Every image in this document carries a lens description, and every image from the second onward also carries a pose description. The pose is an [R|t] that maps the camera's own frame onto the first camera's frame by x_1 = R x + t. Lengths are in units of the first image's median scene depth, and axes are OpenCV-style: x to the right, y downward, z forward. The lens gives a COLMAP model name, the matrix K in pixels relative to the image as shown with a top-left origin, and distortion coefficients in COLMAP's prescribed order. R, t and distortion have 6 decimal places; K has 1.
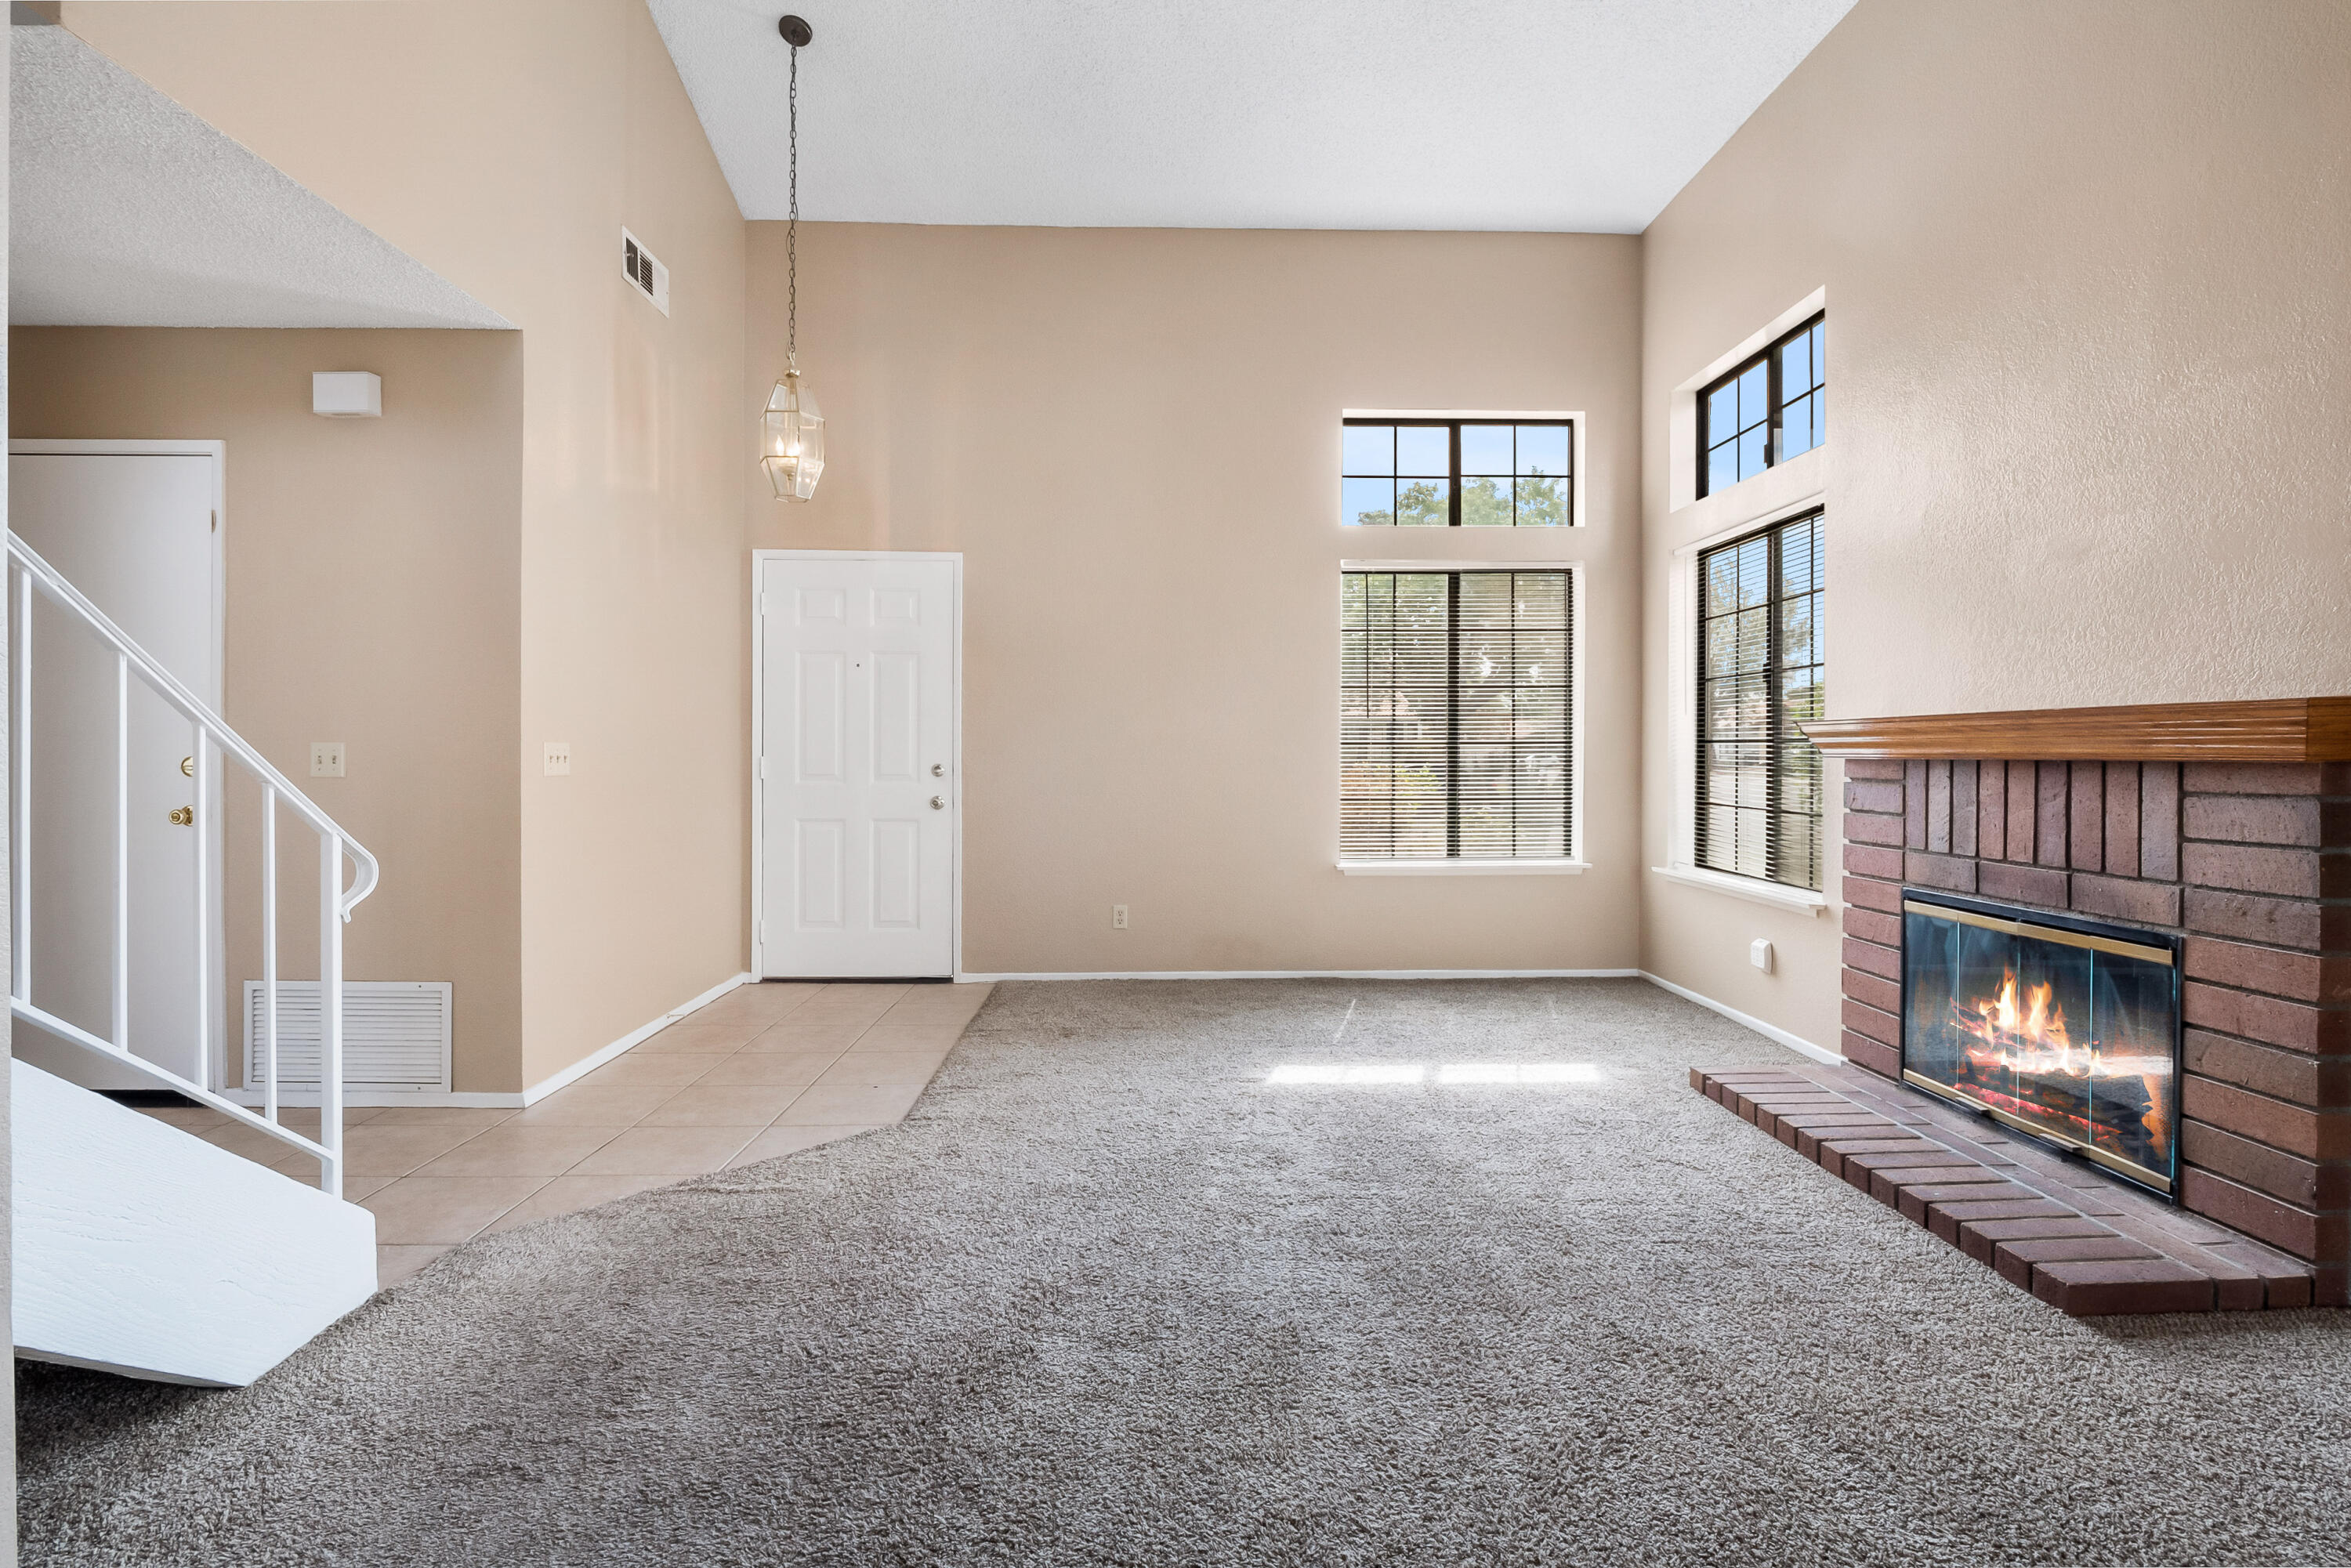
lens RADIAL K [[1114.8, 0, 1185.9], [0, 1114.8, 770.6], [0, 0, 1]] dist [-0.013767, -0.001862]
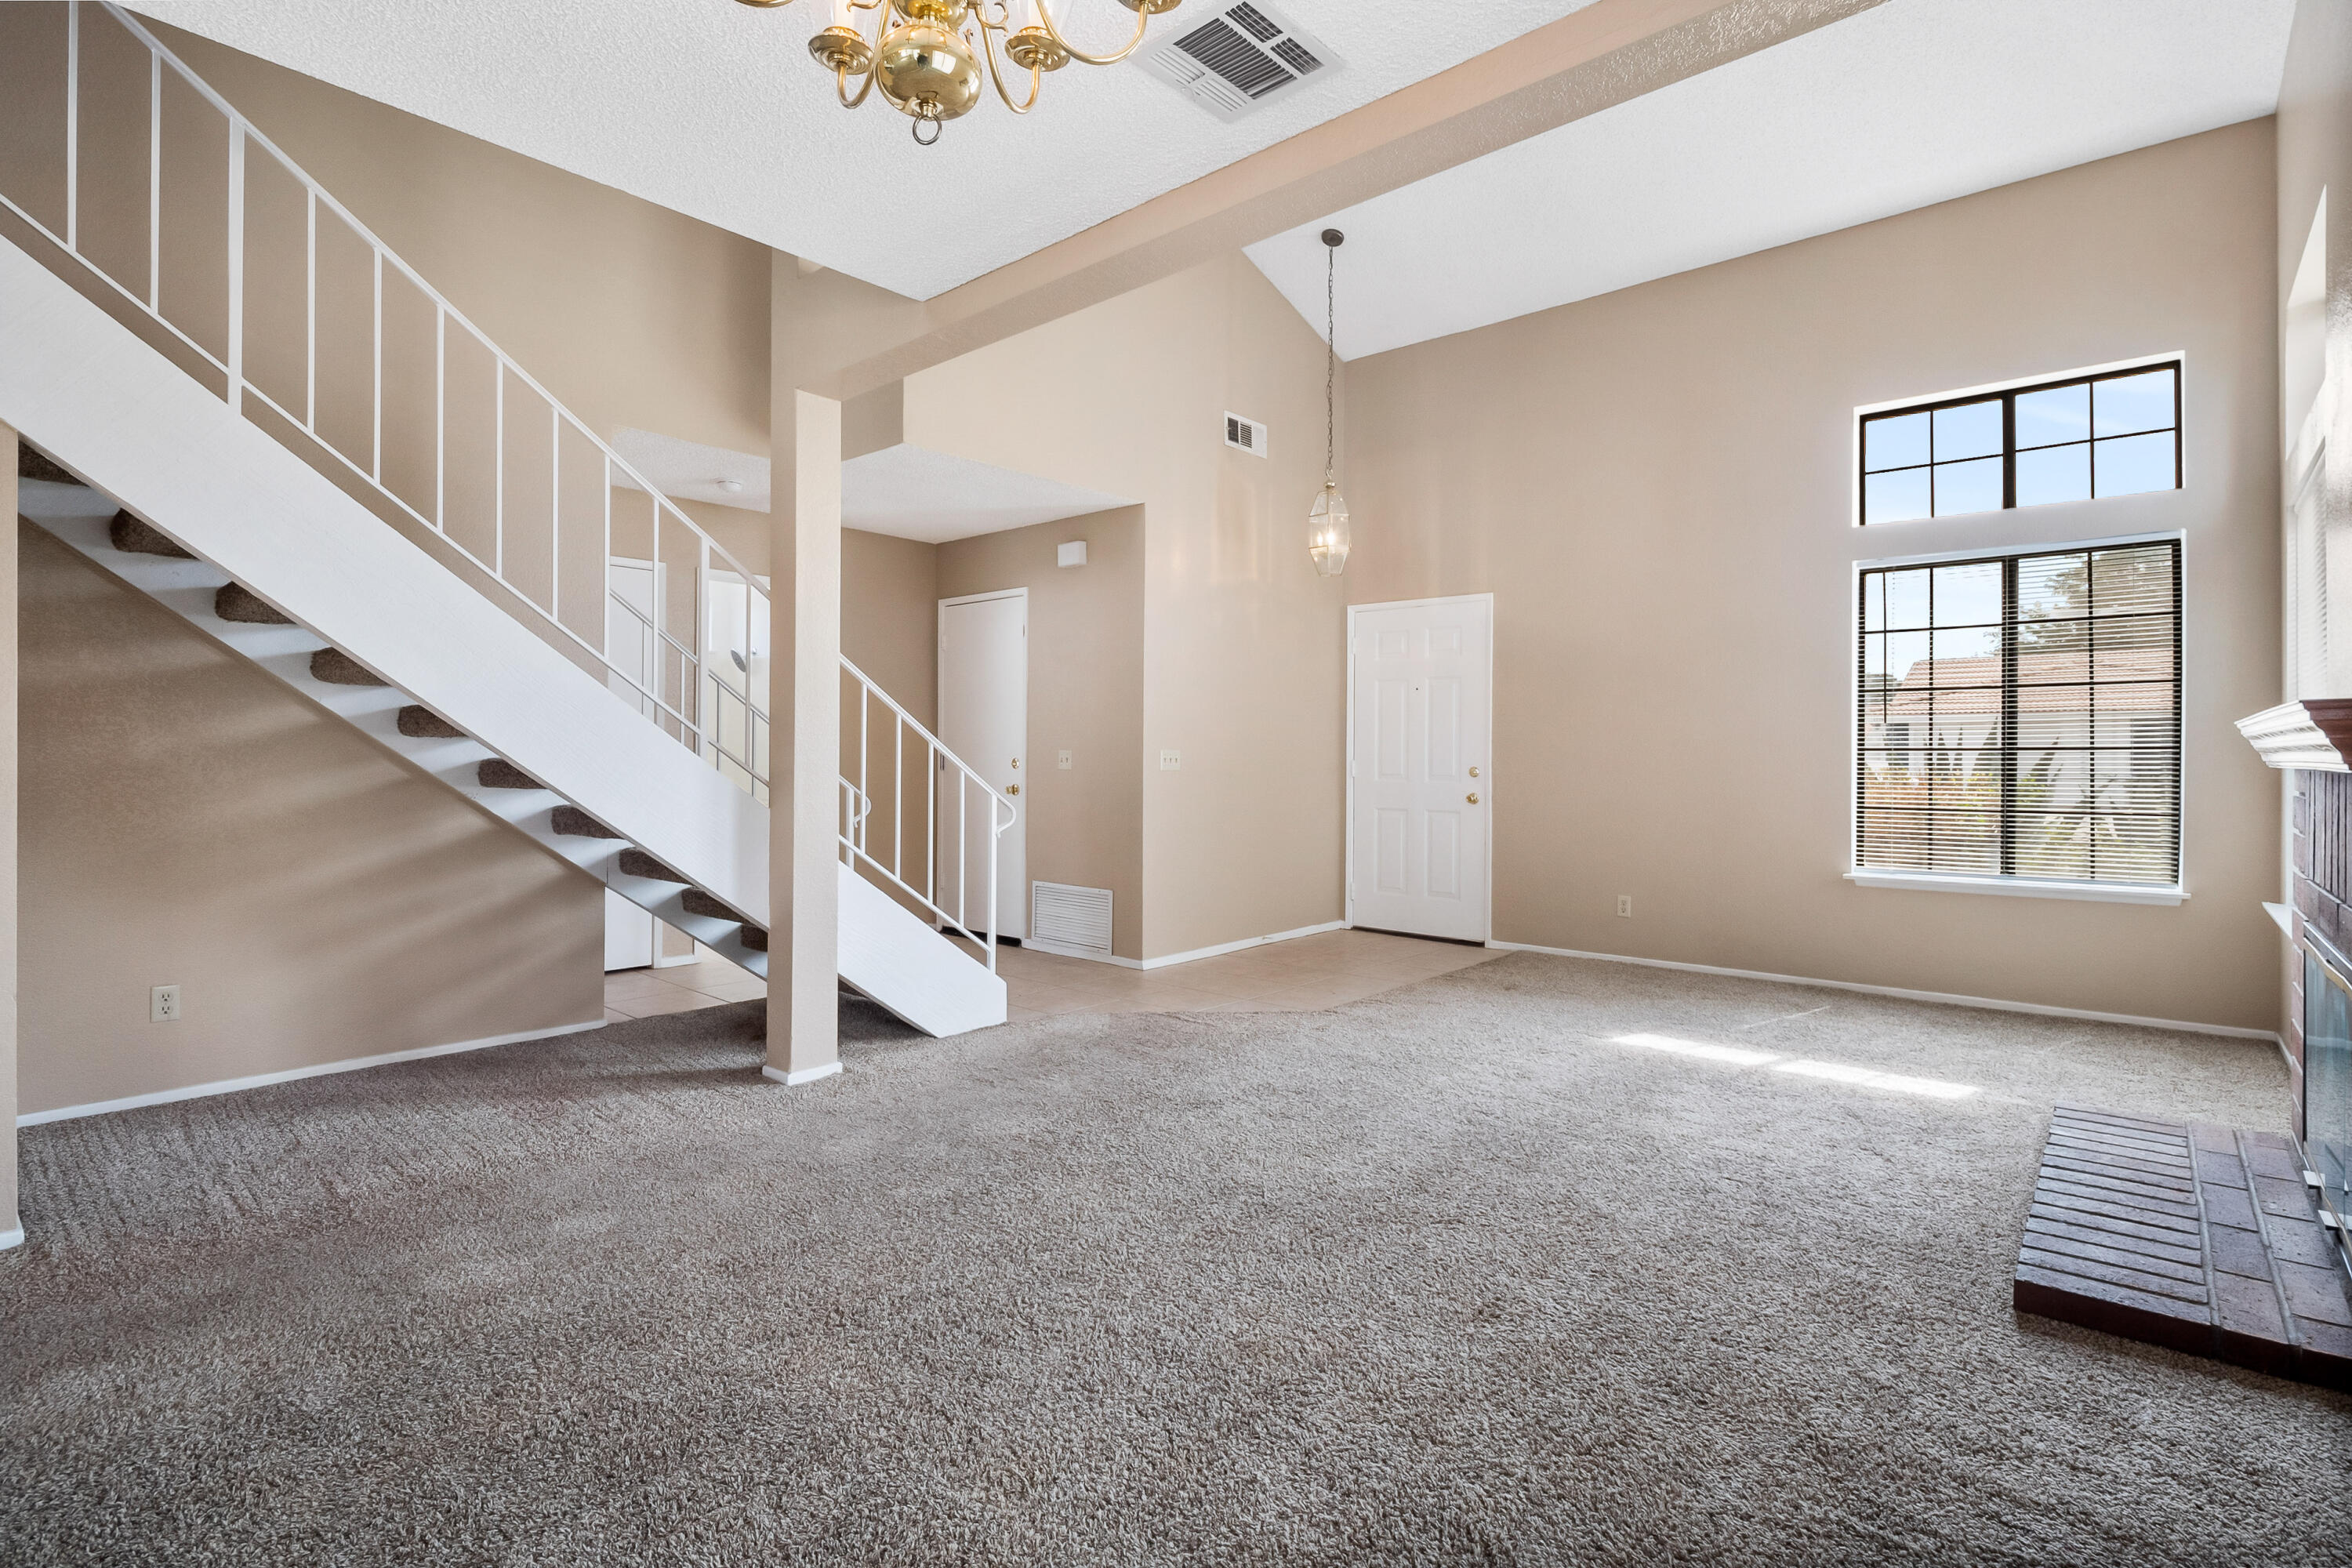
lens RADIAL K [[1115.3, 0, 1167.4], [0, 1115.3, 768.1], [0, 0, 1]] dist [-0.013767, -0.001862]
pose [[0.721156, 0.008969, -0.692714, 0.531930], [-0.014323, 0.999895, -0.001964, 0.003830], [0.692624, 0.011338, 0.721210, -0.164090]]
